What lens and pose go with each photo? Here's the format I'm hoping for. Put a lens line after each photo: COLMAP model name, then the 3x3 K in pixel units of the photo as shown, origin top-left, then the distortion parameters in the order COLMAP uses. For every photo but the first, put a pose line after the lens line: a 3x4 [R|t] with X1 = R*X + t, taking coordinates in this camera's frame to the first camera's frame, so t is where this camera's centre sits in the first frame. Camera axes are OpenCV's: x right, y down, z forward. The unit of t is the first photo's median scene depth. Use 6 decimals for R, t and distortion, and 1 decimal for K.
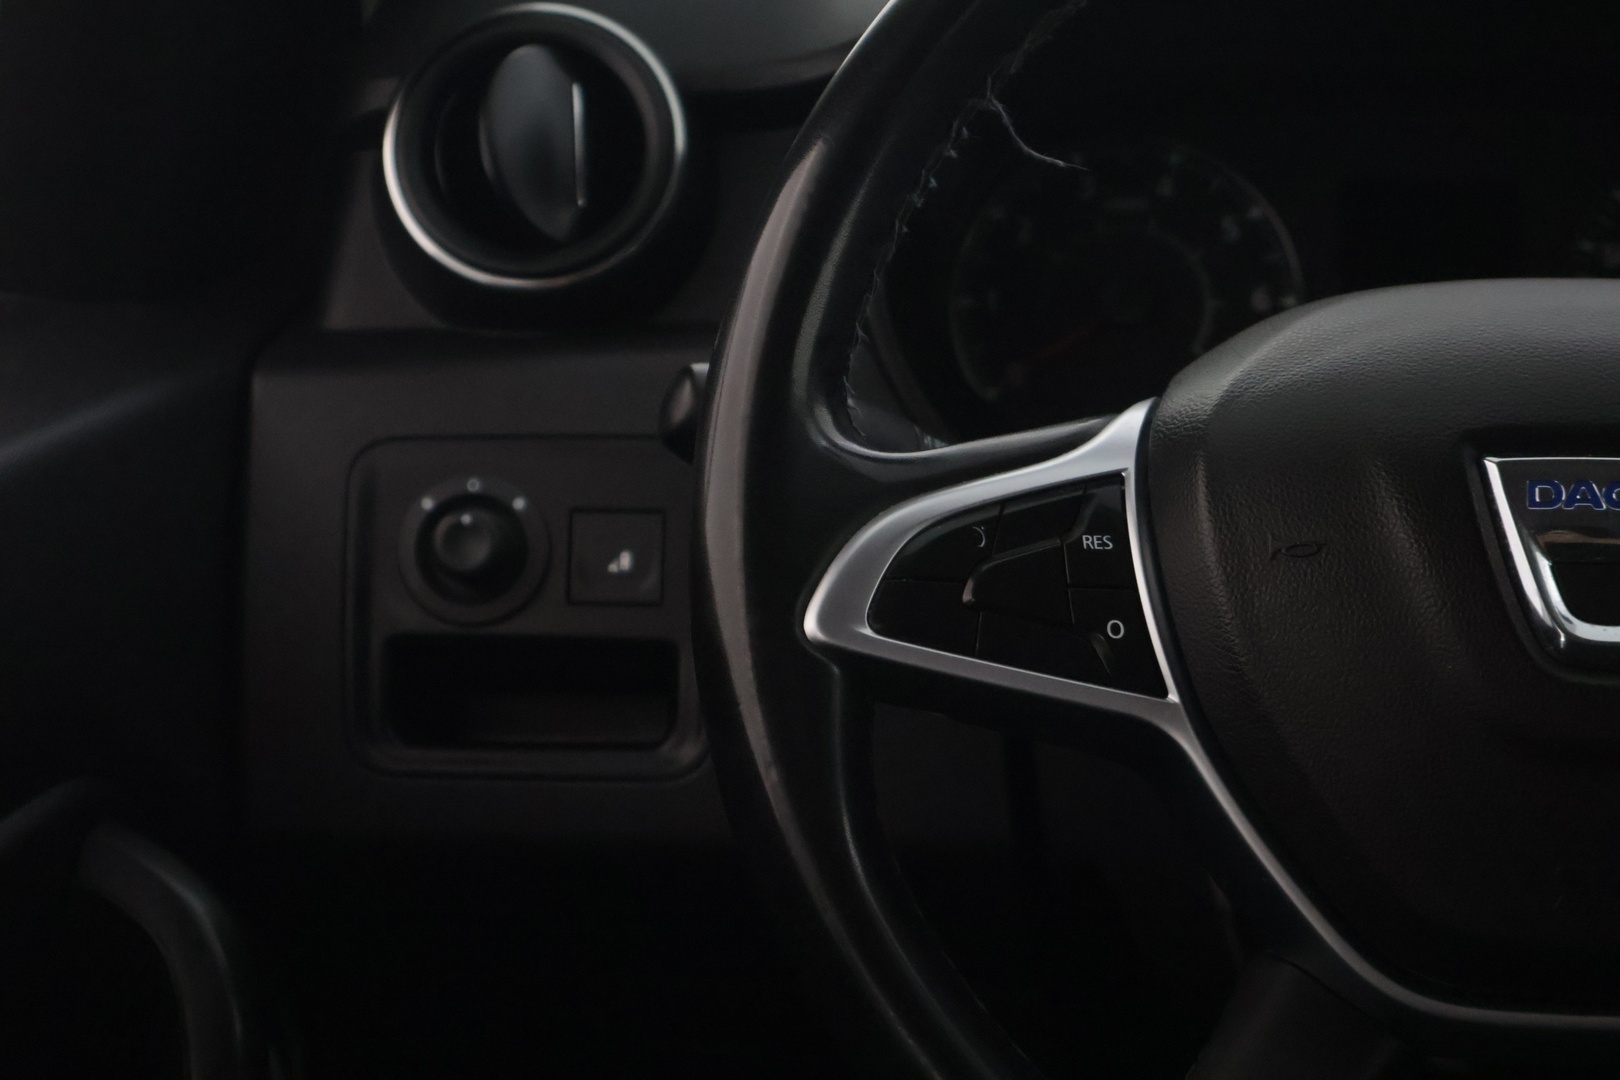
lens RADIAL K [[3097.8, 0, 810.0], [0, 3097.8, 540.0], [0, 0, 1]] dist [0.042048, 0.122157]
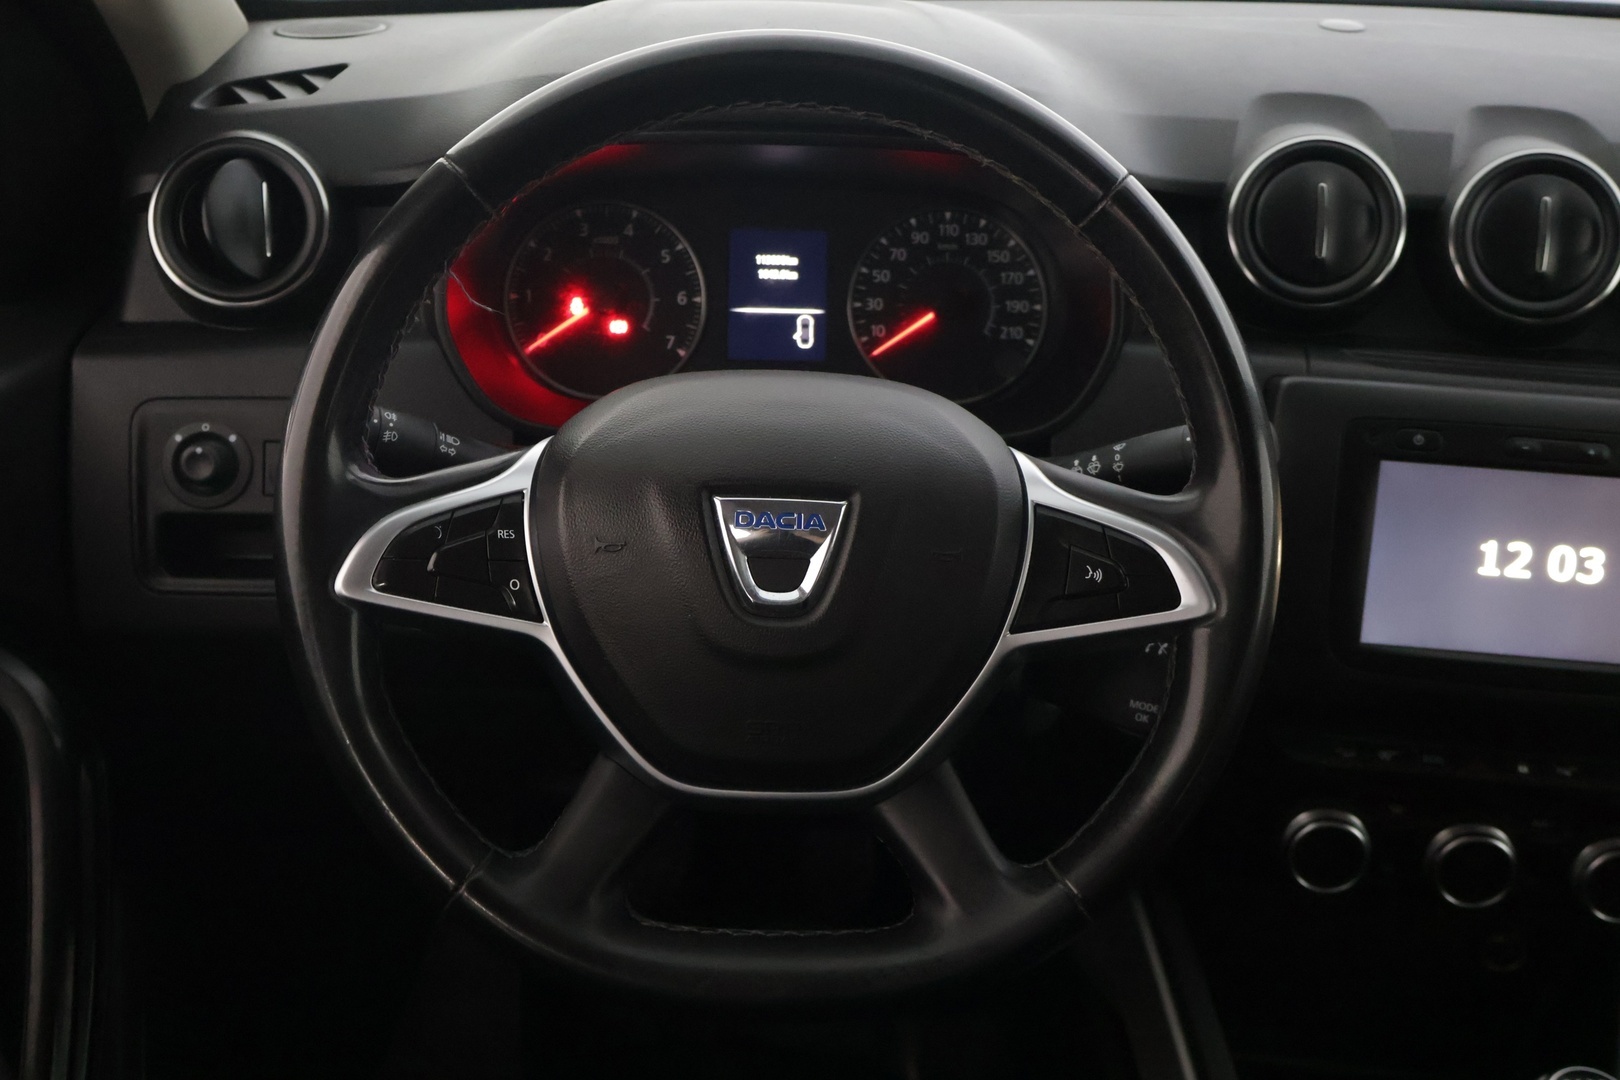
lens RADIAL K [[1701.7, 0, 810.0], [0, 1701.7, 540.0], [0, 0, 1]] dist [0.014787, 0.025513]
pose [[0.994713, -0.002843, 0.102658, 0.132634], [-0.018077, 0.979162, 0.202276, -0.157689], [-0.101094, -0.203063, 0.973933, 0.019685]]
